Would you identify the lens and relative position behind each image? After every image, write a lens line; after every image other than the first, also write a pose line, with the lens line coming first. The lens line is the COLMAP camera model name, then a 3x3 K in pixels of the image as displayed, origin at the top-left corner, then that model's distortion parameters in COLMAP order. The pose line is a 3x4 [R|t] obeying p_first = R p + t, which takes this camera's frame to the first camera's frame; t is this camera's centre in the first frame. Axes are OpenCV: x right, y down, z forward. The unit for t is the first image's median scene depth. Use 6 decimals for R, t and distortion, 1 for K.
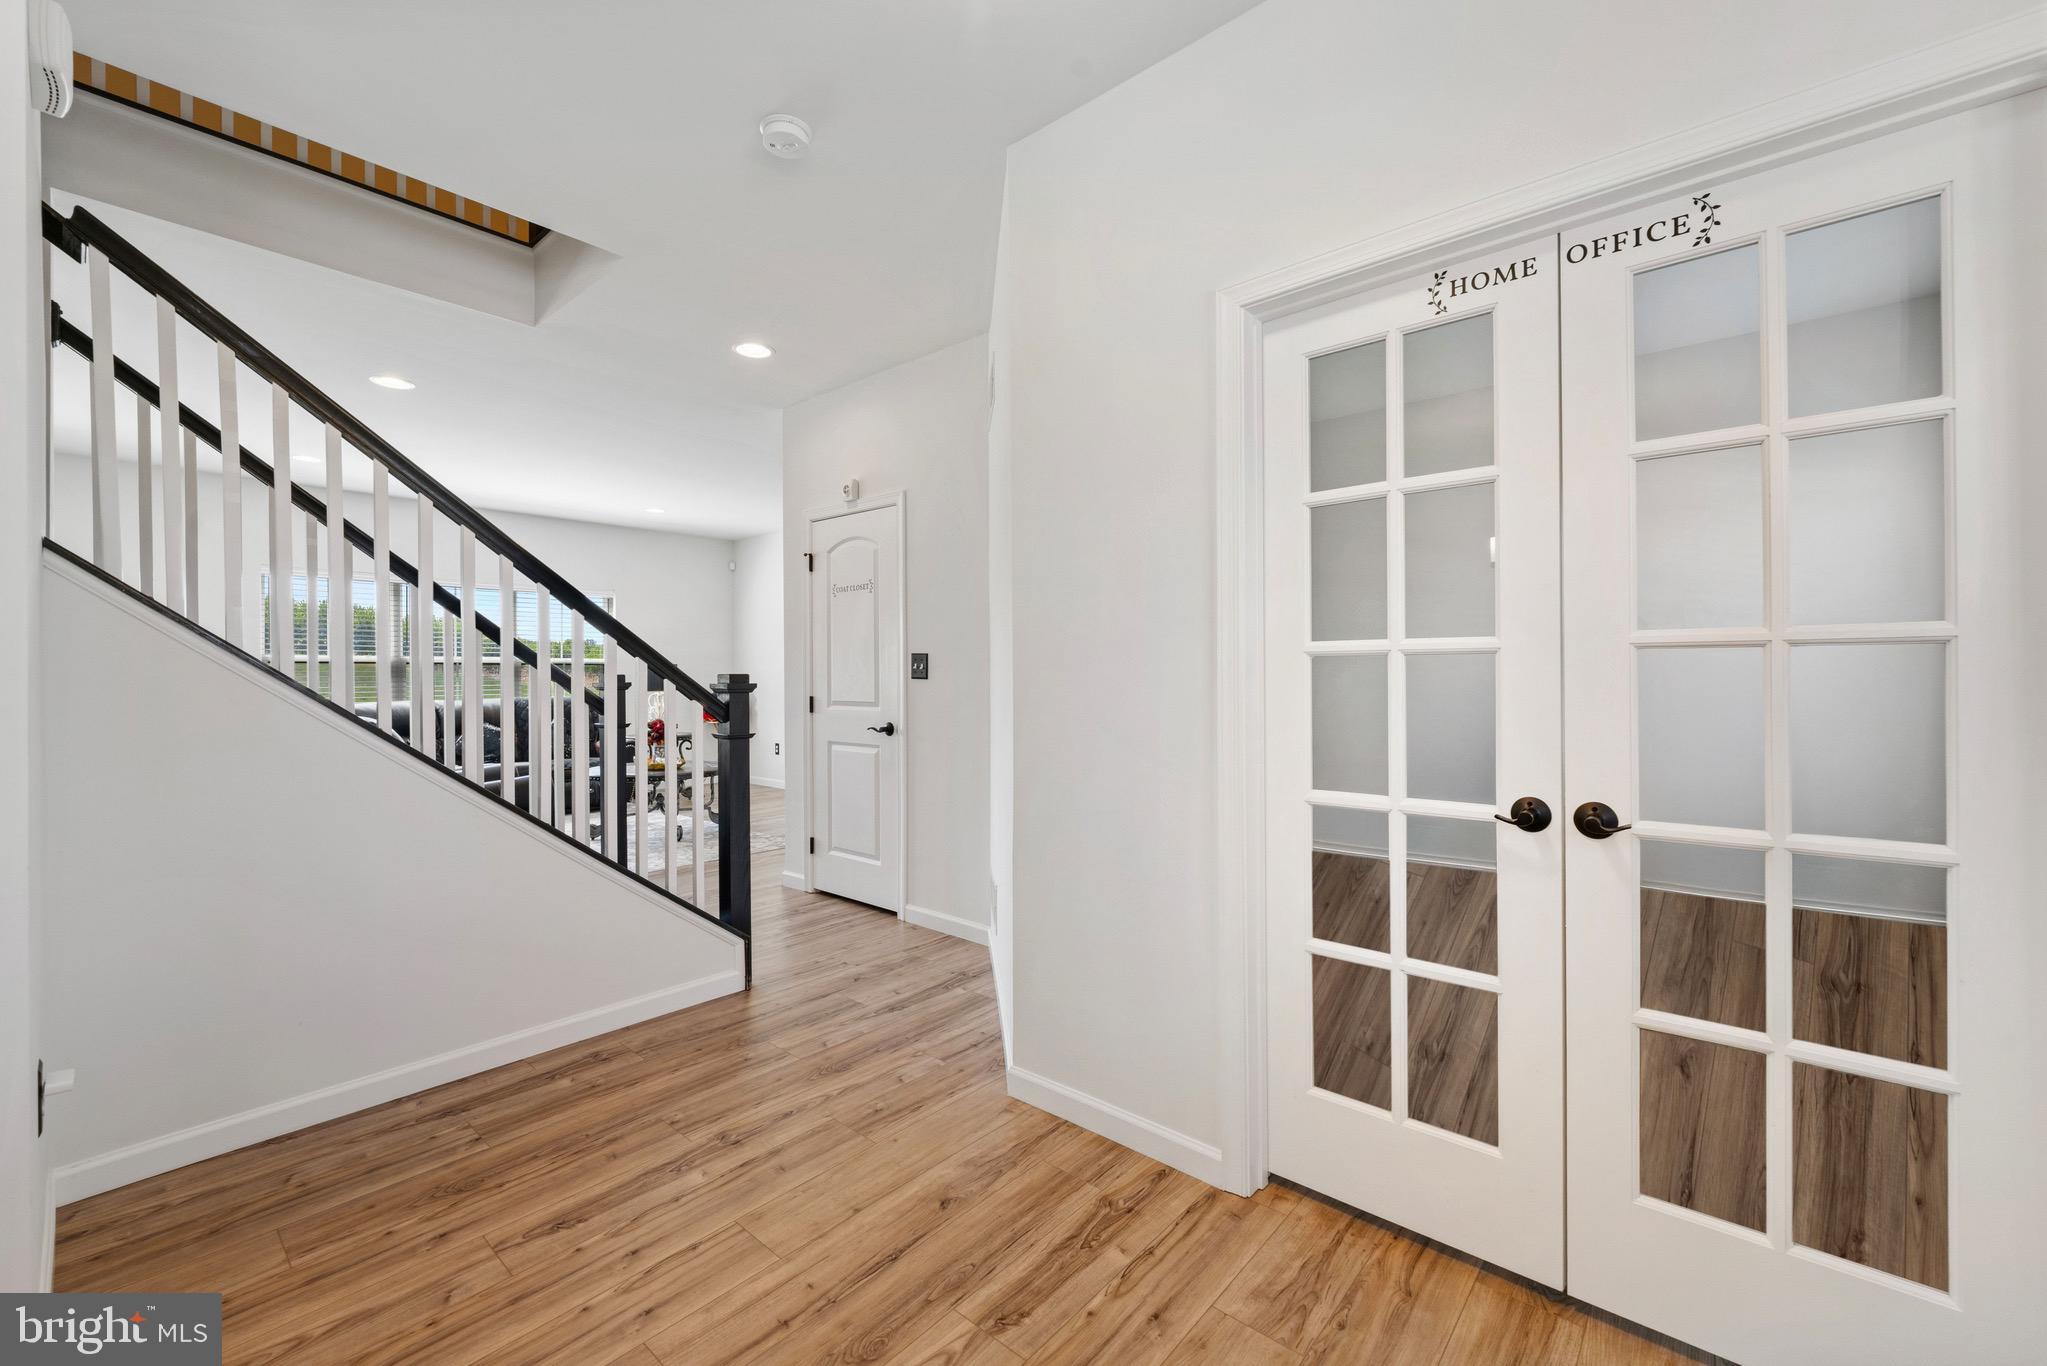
lens RADIAL K [[826.5, 0, 1033.1], [0, 826.5, 681.1], [0, 0, 1]] dist [-0.003349, 0.000167]
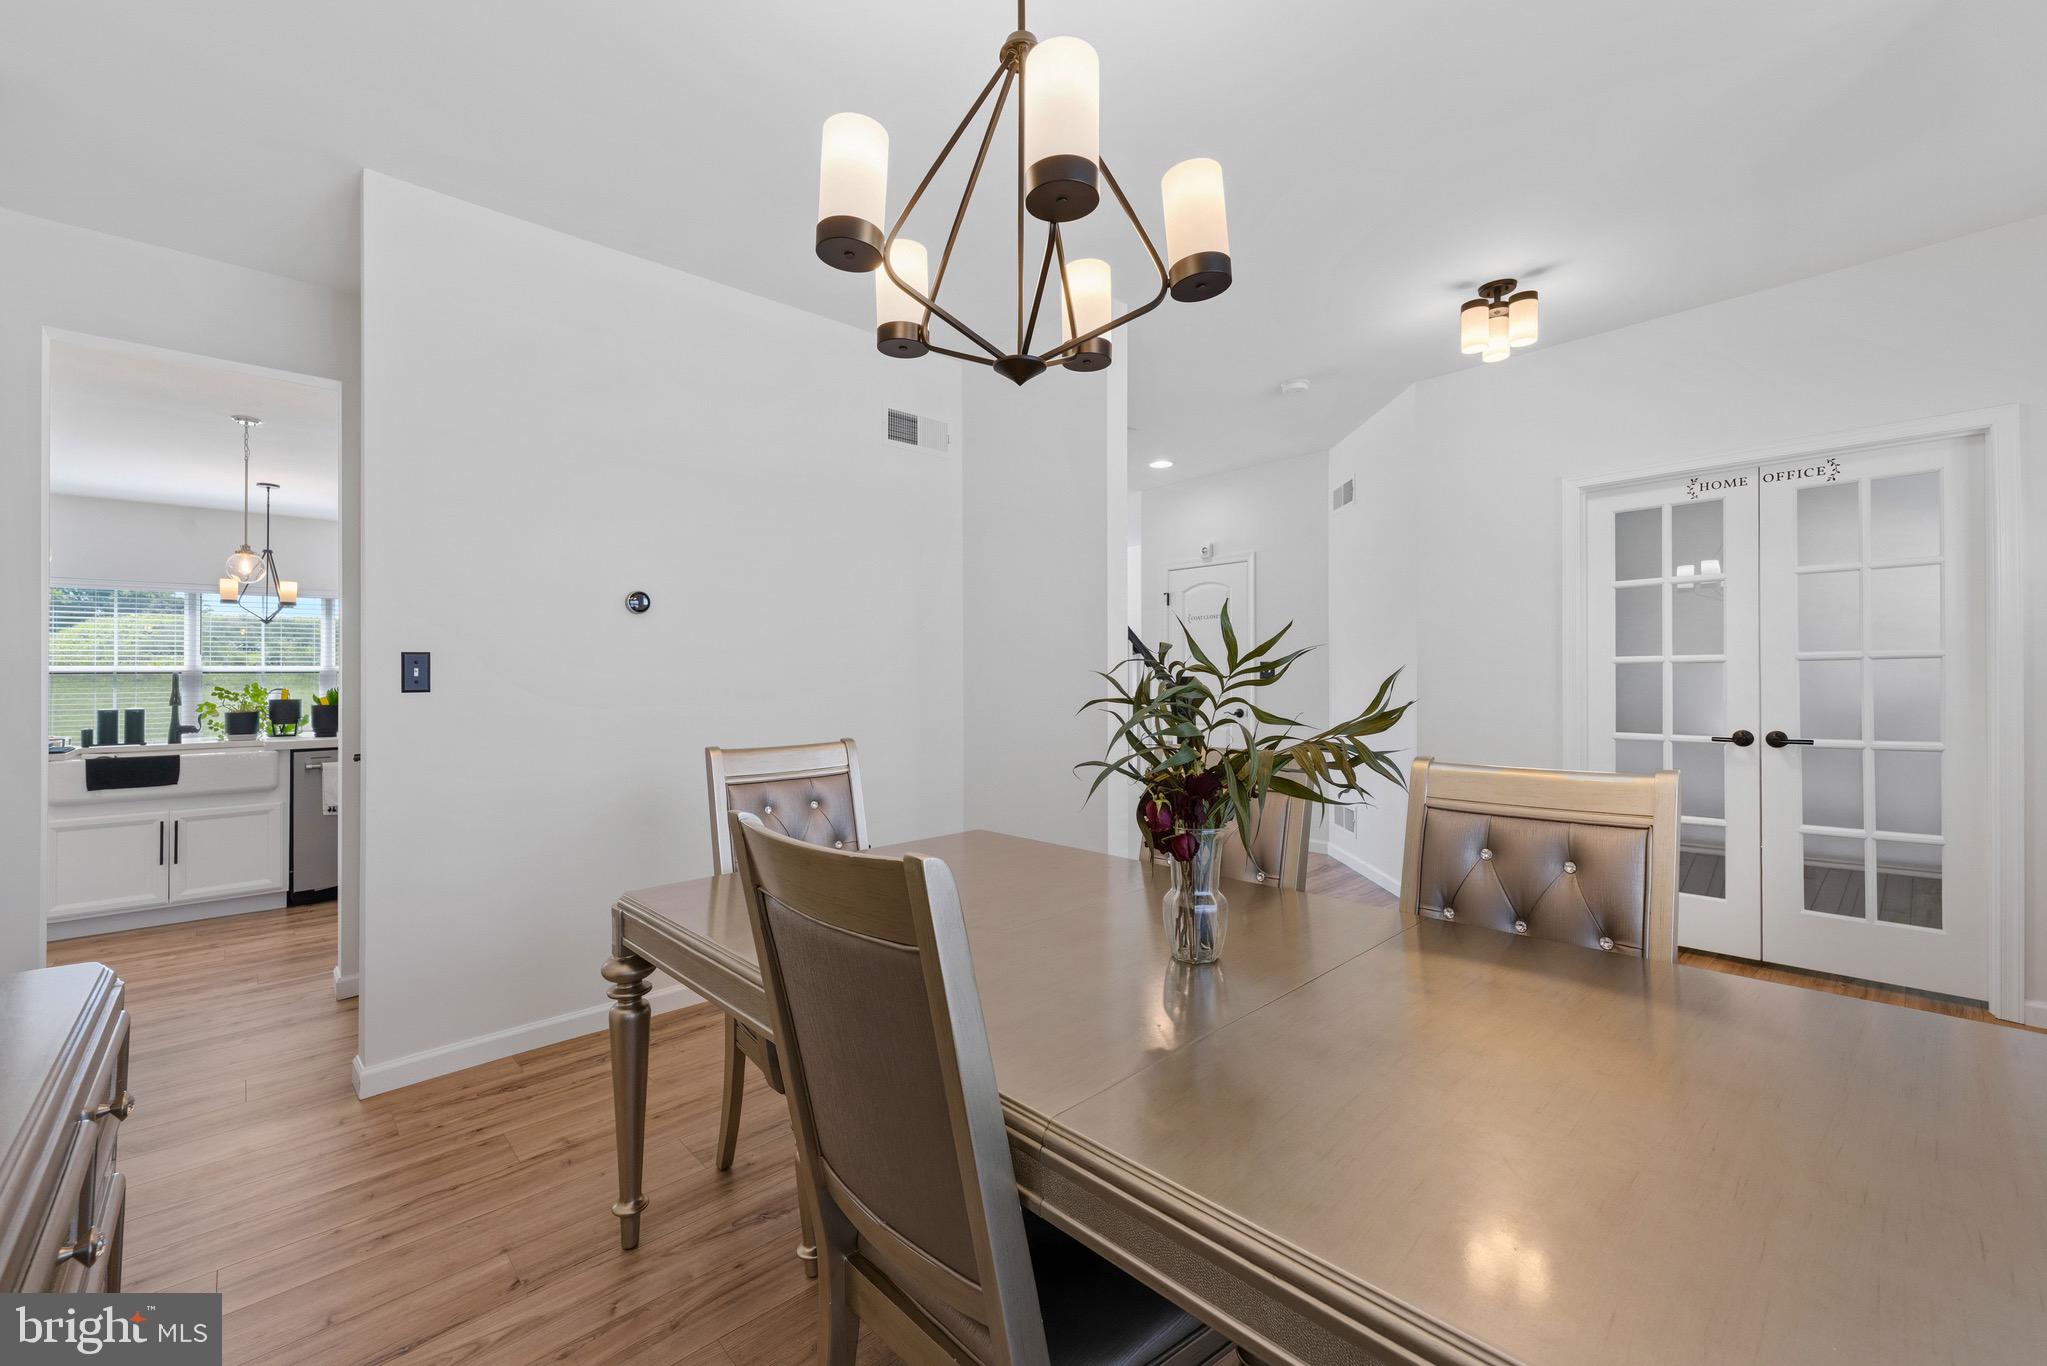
lens RADIAL K [[826.5, 0, 1019.8], [0, 826.5, 685.5], [0, 0, 1]] dist [-0.003349, 0.000167]
pose [[0.990262, 0.006228, -0.139075, -0.890872], [-0.007063, 0.999960, -0.005510, 0.046642], [0.139035, 0.006439, 0.990266, -1.280893]]
